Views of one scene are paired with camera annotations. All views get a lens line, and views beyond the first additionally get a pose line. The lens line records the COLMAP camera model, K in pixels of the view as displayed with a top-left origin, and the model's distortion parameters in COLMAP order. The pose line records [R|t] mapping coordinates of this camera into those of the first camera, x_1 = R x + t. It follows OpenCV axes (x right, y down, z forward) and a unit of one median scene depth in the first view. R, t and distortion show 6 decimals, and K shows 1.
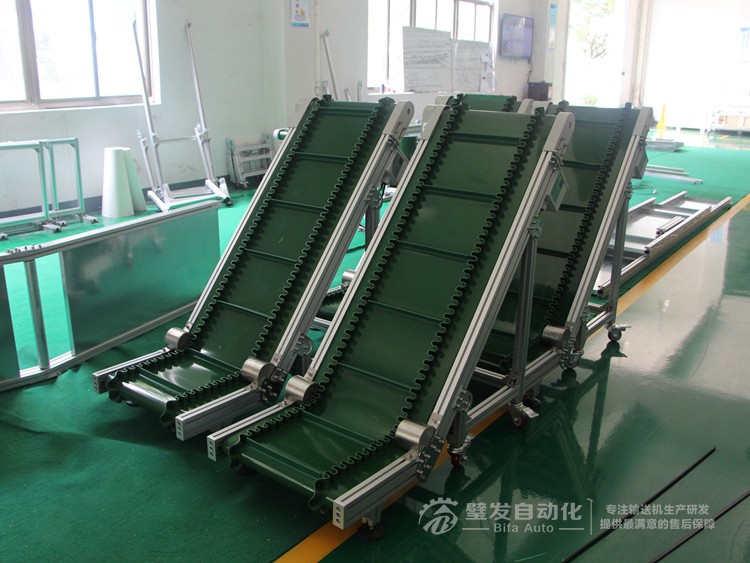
lens RADIAL K [[700.0, 0, 375.0], [0, 700.0, 281.5], [0, 0, 1]] dist [-0.183874, 0.160014]
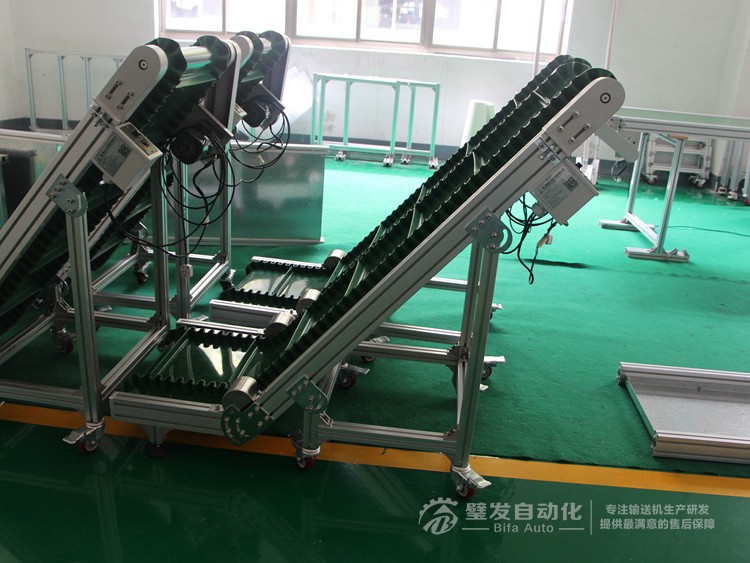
lens RADIAL K [[700.0, 0, 375.0], [0, 700.0, 281.5], [0, 0, 1]] dist [-0.183874, 0.160014]
pose [[0.531223, 0.331664, -0.779616, 0.407774], [-0.303675, 0.933589, 0.190246, -0.102386], [0.790938, 0.135687, 0.596662, 0.343965]]
